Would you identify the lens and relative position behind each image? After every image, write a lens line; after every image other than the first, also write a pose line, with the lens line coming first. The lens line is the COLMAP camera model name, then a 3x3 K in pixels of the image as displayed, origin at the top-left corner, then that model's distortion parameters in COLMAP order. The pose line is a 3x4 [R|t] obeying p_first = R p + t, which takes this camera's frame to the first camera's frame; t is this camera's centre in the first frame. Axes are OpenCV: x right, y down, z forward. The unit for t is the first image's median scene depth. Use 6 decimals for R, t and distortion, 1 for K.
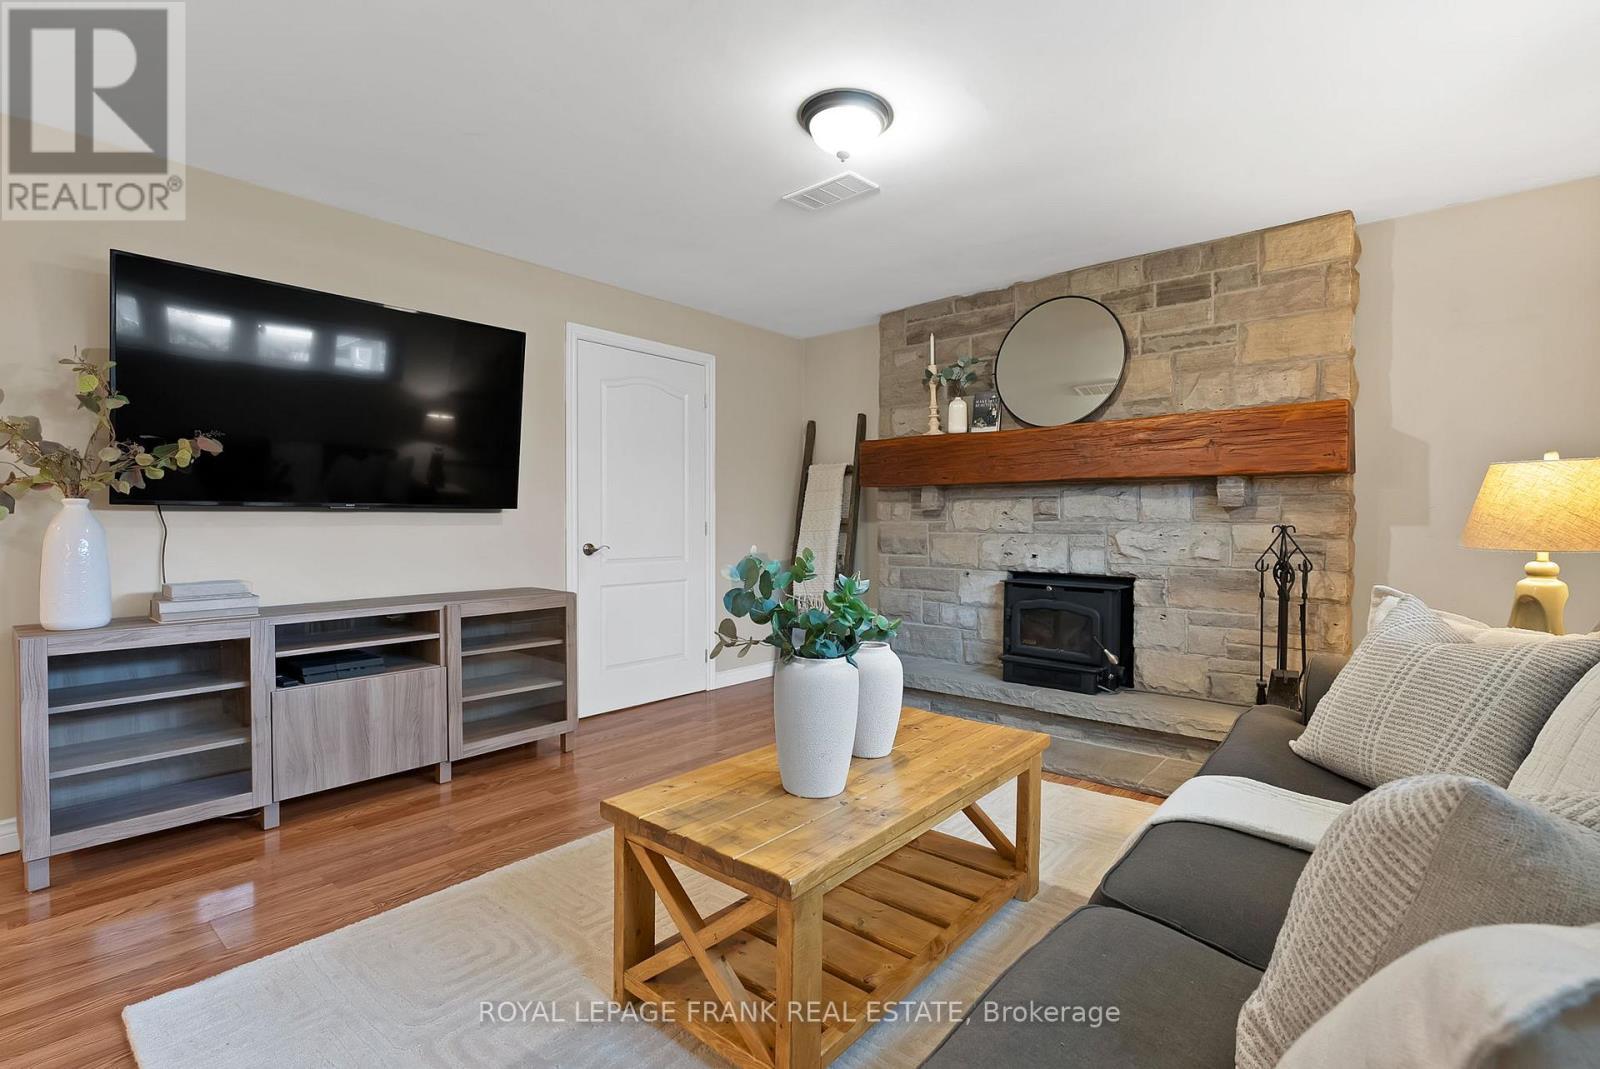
lens RADIAL K [[748.0, 0, 802.7], [0, 748.0, 532.8], [0, 0, 1]] dist [-0.011439, 0.004119]
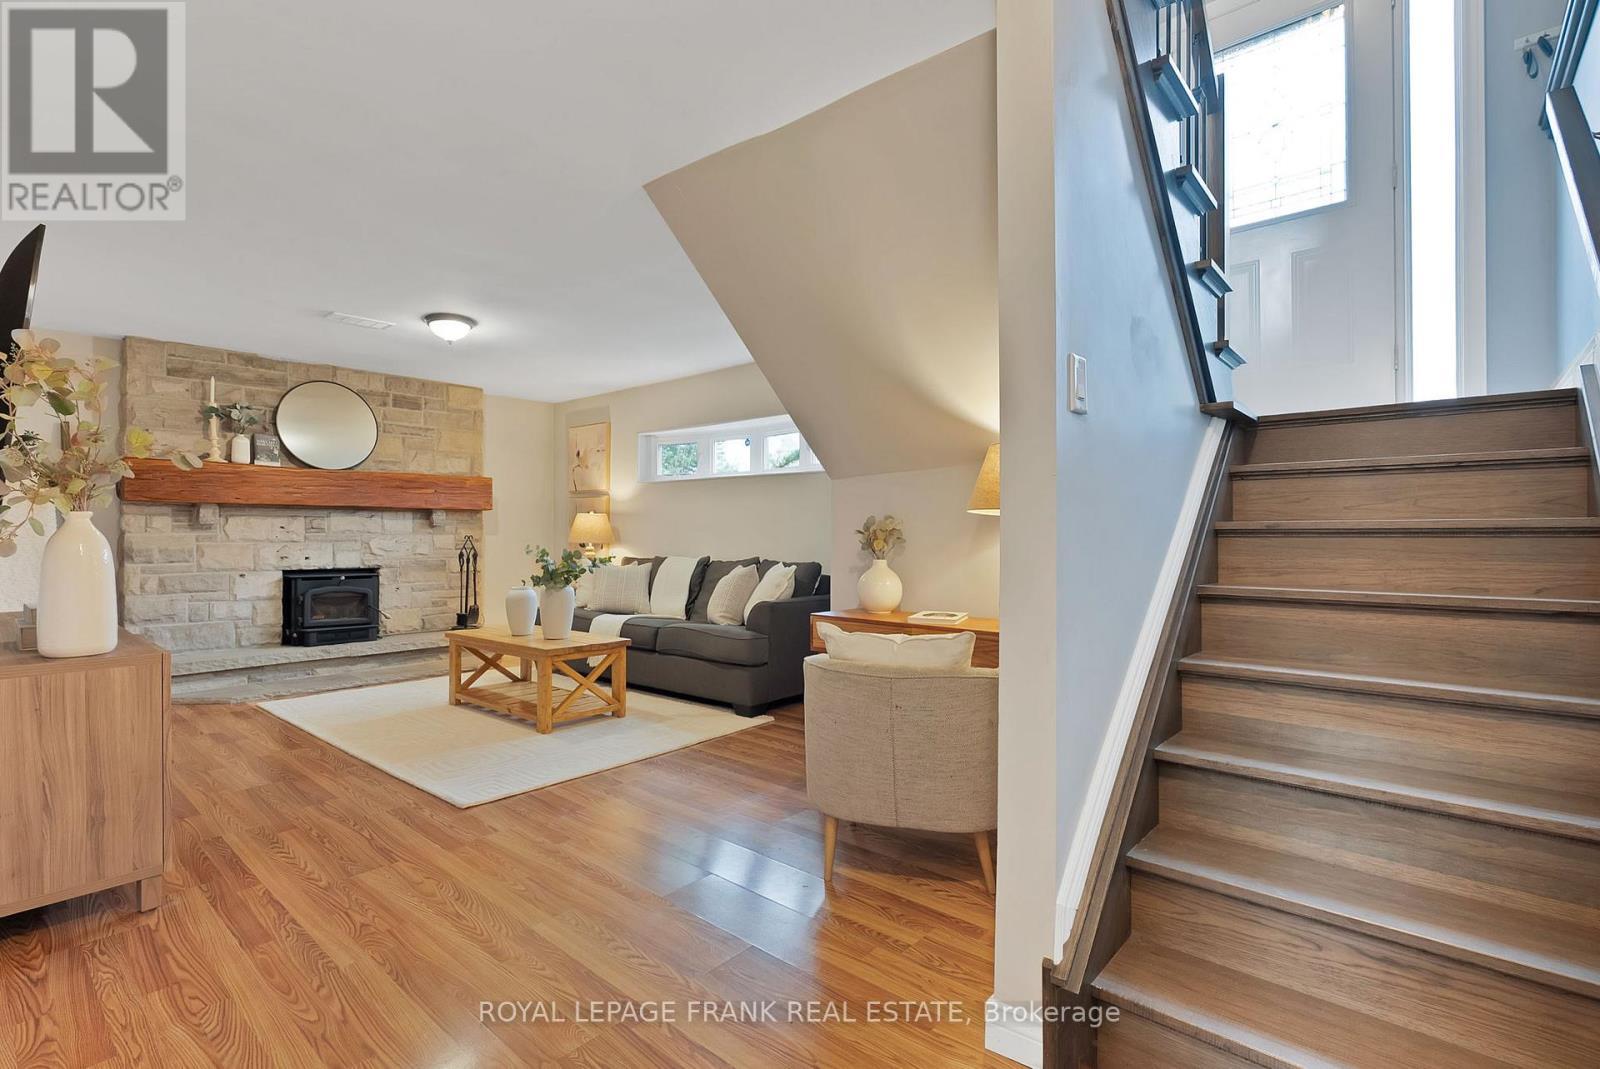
lens RADIAL K [[748.0, 0, 811.1], [0, 748.0, 534.1], [0, 0, 1]] dist [-0.011439, 0.004119]
pose [[-0.012994, -0.002848, 0.999912, -1.238097], [0.013200, 0.999908, 0.003020, -0.006354], [-0.999828, 0.013239, -0.012955, 0.073634]]
